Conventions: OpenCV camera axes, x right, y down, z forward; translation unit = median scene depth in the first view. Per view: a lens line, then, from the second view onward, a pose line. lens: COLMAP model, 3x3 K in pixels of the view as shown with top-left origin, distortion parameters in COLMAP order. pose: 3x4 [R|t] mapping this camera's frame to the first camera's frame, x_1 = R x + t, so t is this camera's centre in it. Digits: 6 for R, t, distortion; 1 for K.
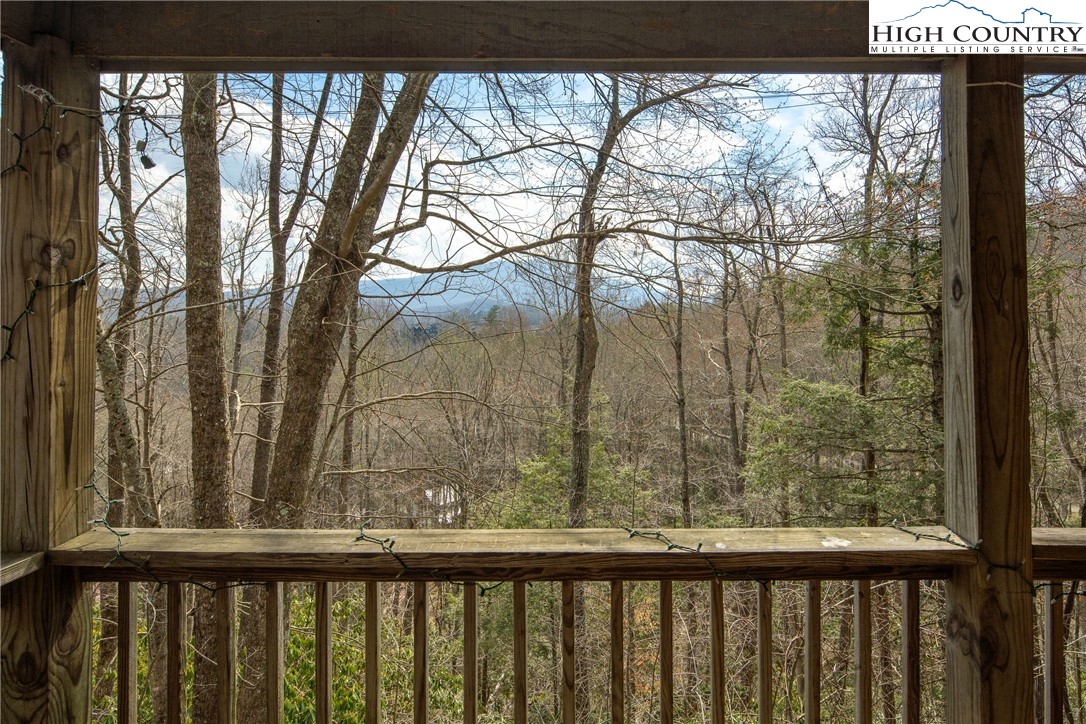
lens RADIAL K [[547.8, 0, 537.2], [0, 547.8, 309.5], [0, 0, 1]] dist [0.001040, -0.000477]
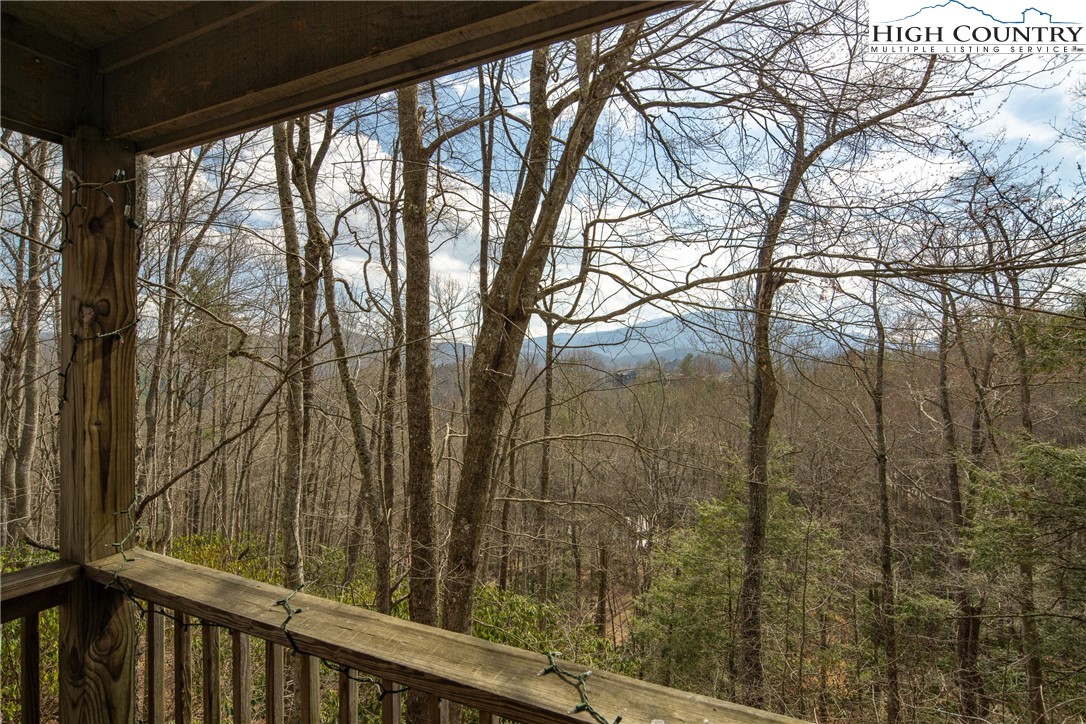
lens RADIAL K [[479.3, 0, 543.0], [0, 479.3, 362.0], [0, 0, 1]] dist [0.002242, -0.000248]
pose [[0.924475, -0.002143, -0.381236, 0.082819], [0.005353, 0.999959, 0.007360, 0.000510], [0.381204, -0.008845, 0.924448, 0.085531]]
